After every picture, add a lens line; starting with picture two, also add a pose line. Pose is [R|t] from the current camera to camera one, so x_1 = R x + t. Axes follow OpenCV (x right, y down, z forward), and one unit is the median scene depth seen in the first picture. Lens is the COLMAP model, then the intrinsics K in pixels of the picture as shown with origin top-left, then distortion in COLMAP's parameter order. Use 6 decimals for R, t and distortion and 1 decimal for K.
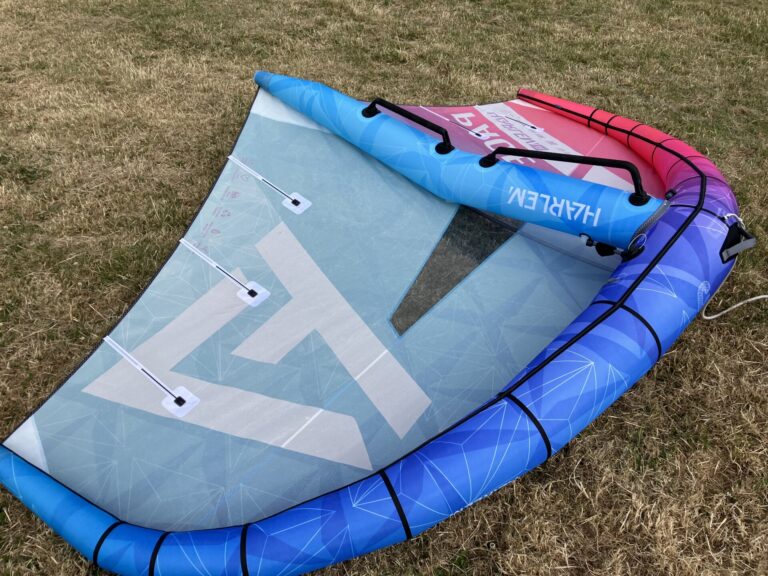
lens RADIAL K [[608.6, 0, 384.0], [0, 608.6, 288.0], [0, 0, 1]] dist [0.021071, -0.002243]
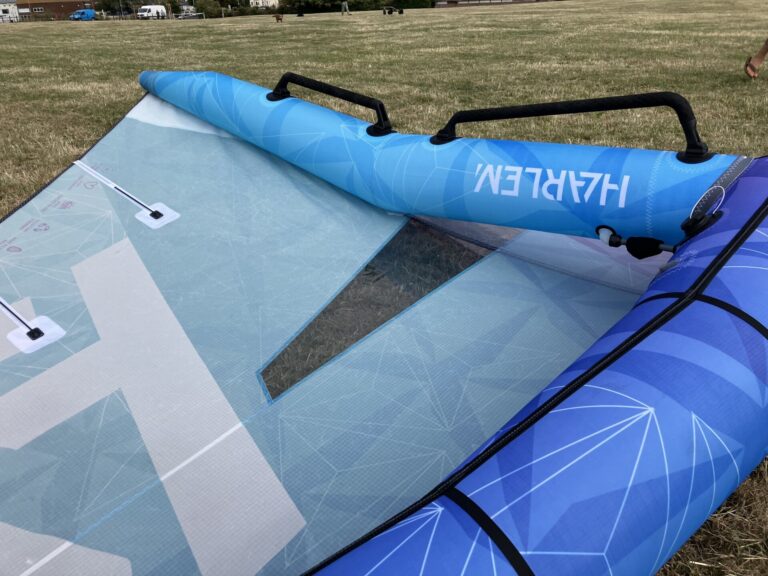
lens RADIAL K [[616.0, 0, 384.0], [0, 616.0, 288.0], [0, 0, 1]] dist [0.011742, 0.012179]
pose [[0.999673, -0.008379, -0.024159, 0.130572], [0.002336, 0.970770, -0.240000, 0.108749], [0.025464, 0.239865, 0.970472, 0.433108]]
